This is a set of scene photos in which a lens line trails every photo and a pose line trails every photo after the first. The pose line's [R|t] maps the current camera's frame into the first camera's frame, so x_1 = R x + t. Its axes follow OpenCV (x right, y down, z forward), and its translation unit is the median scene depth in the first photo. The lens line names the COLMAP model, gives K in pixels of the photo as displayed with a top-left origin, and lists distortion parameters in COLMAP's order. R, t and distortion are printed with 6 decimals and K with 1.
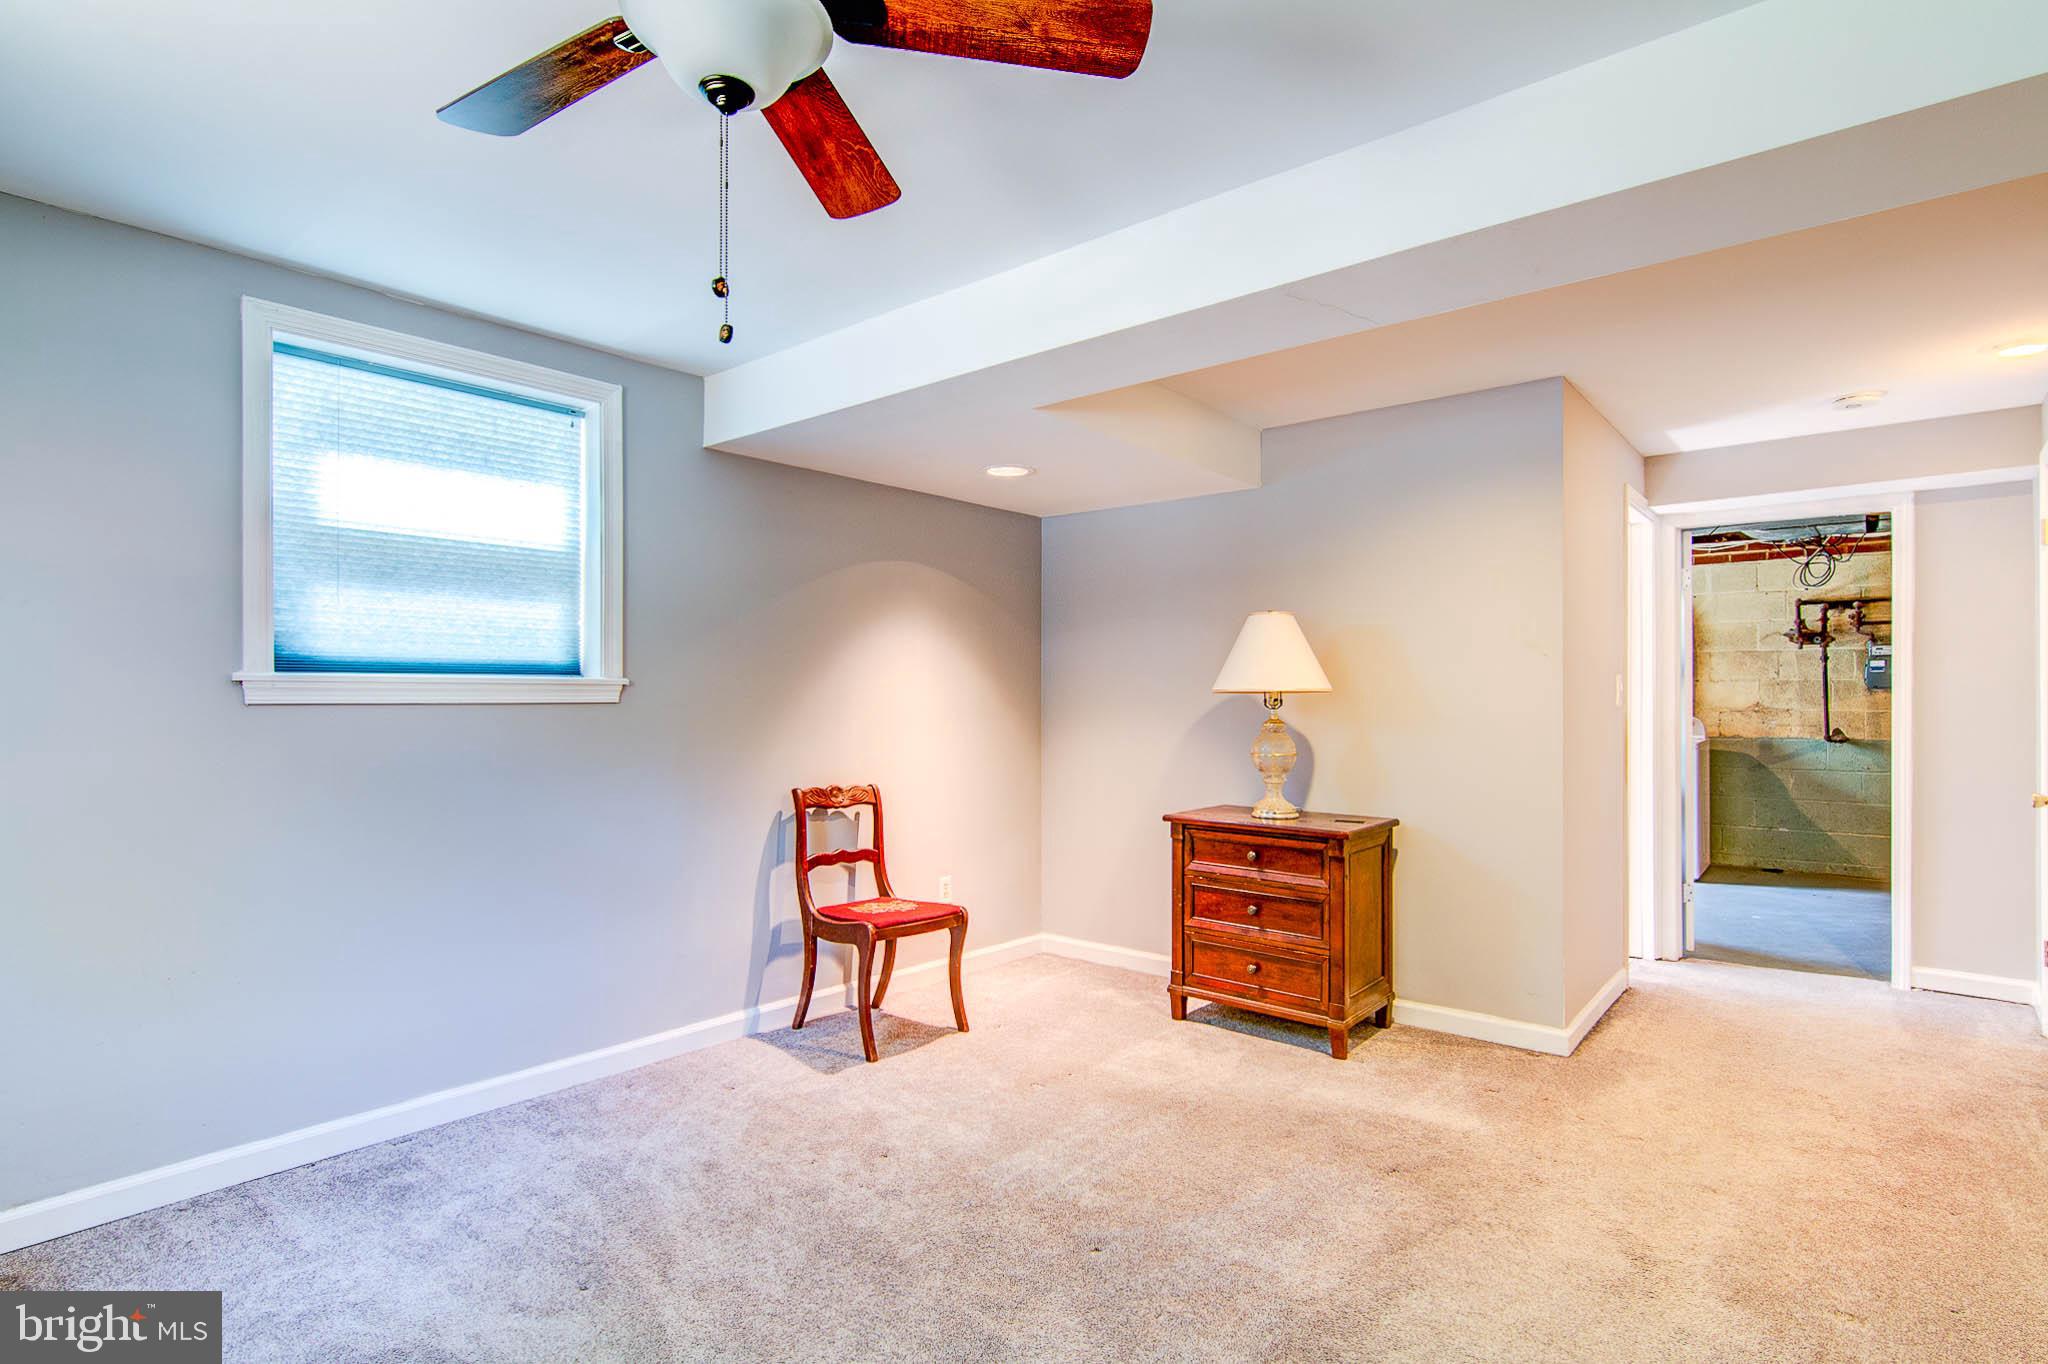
lens RADIAL K [[1026.3, 0, 1024.9], [0, 1026.3, 692.0], [0, 0, 1]] dist [0.002659, 0.000598]
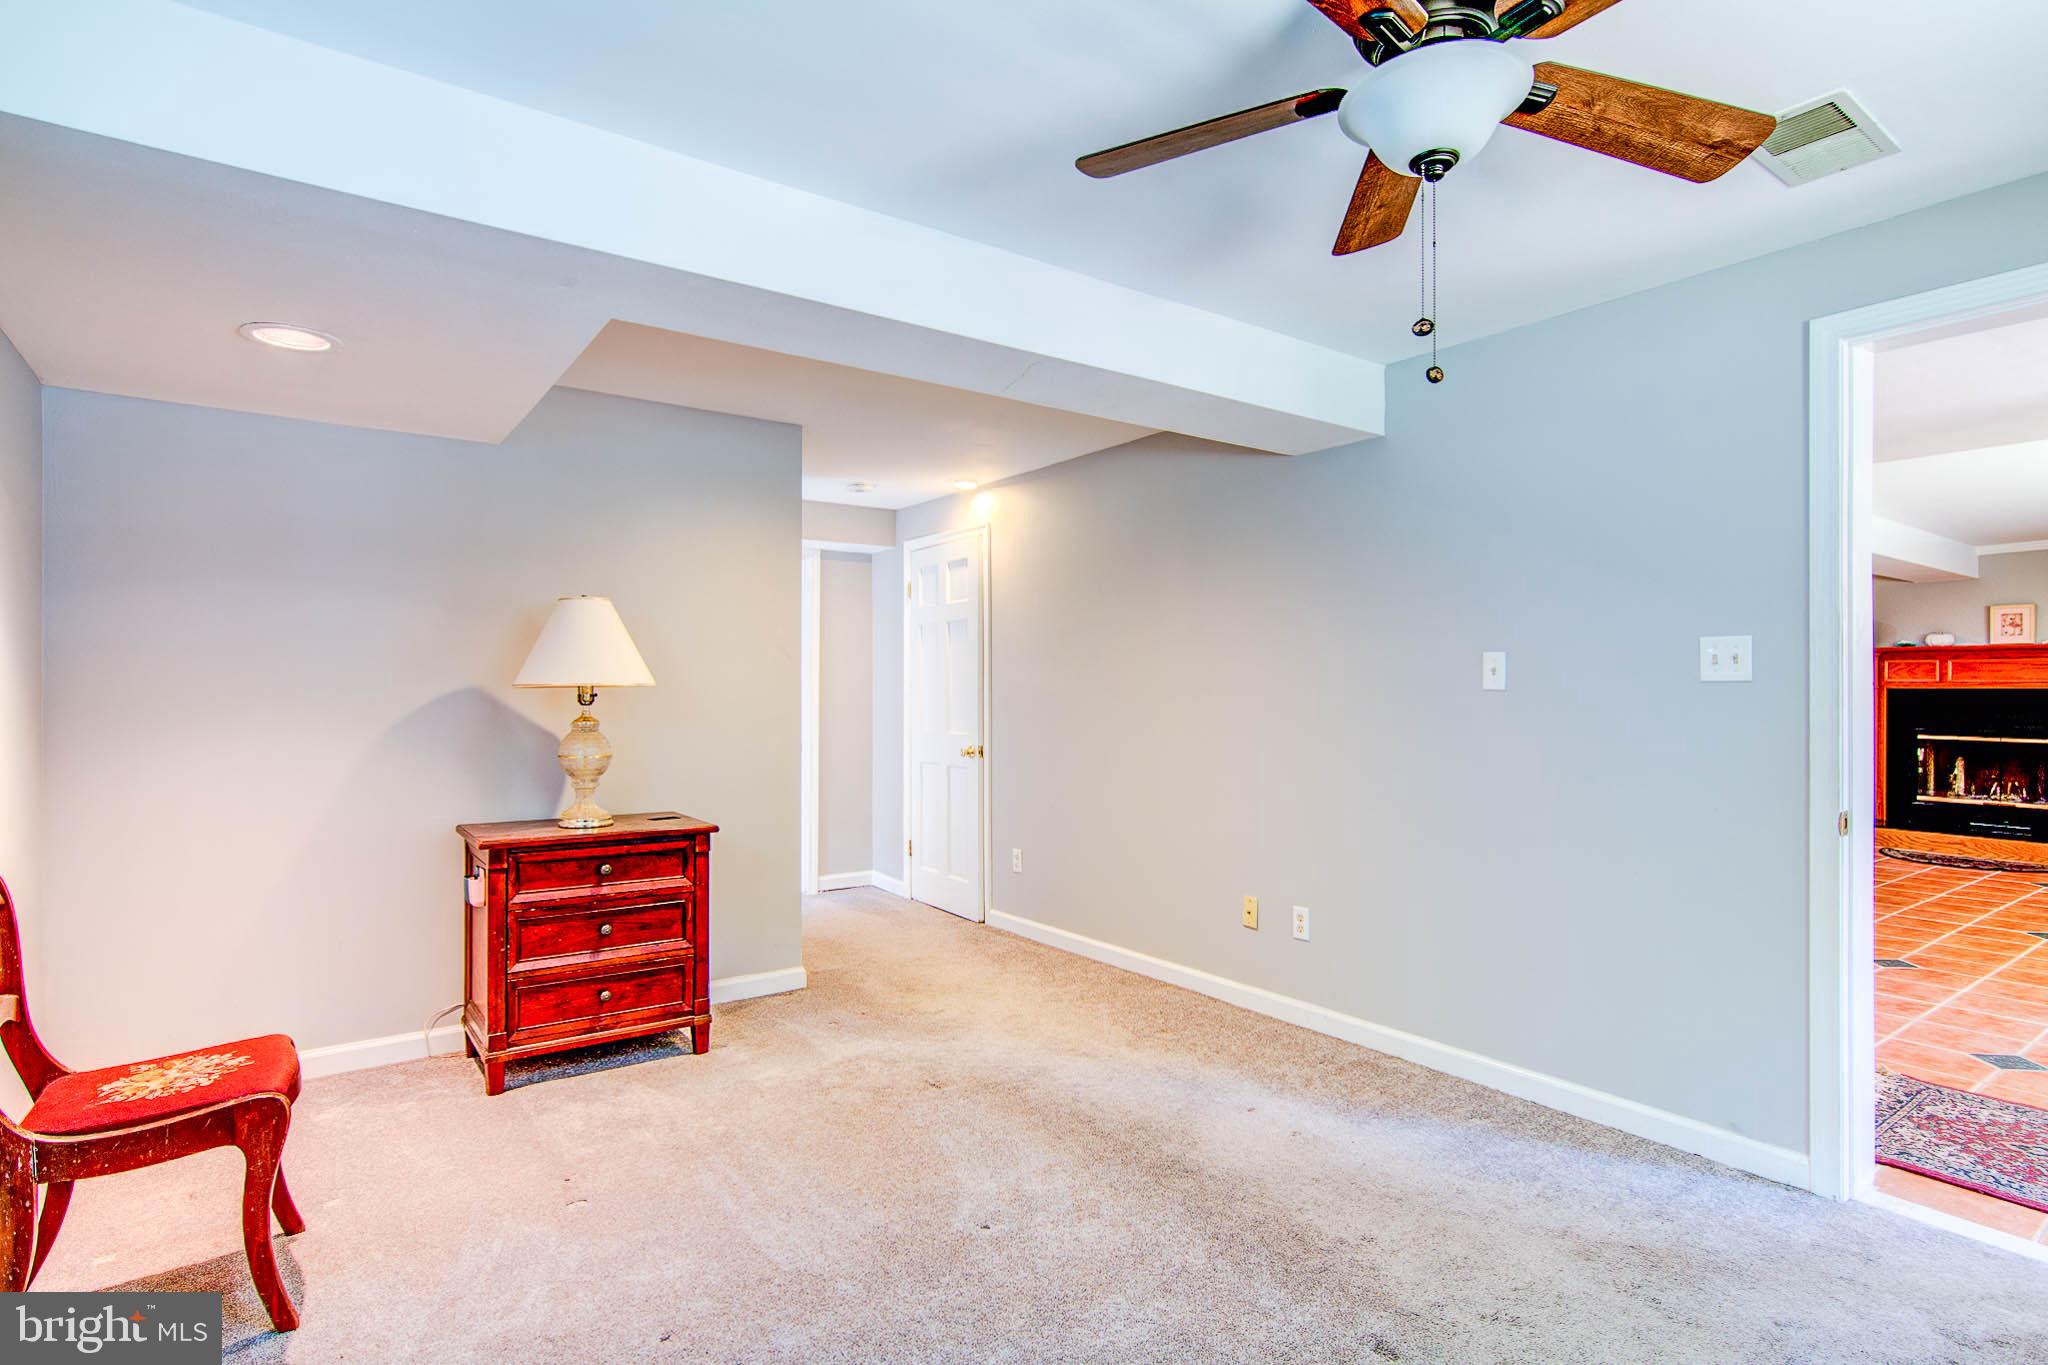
lens RADIAL K [[1026.3, 0, 1024.9], [0, 1026.3, 692.5], [0, 0, 1]] dist [0.002659, 0.000598]
pose [[0.252165, -0.001667, 0.967683, -0.555288], [-0.005298, 0.999981, 0.003103, 0.000538], [-0.967670, -0.005910, 0.252152, 0.423299]]
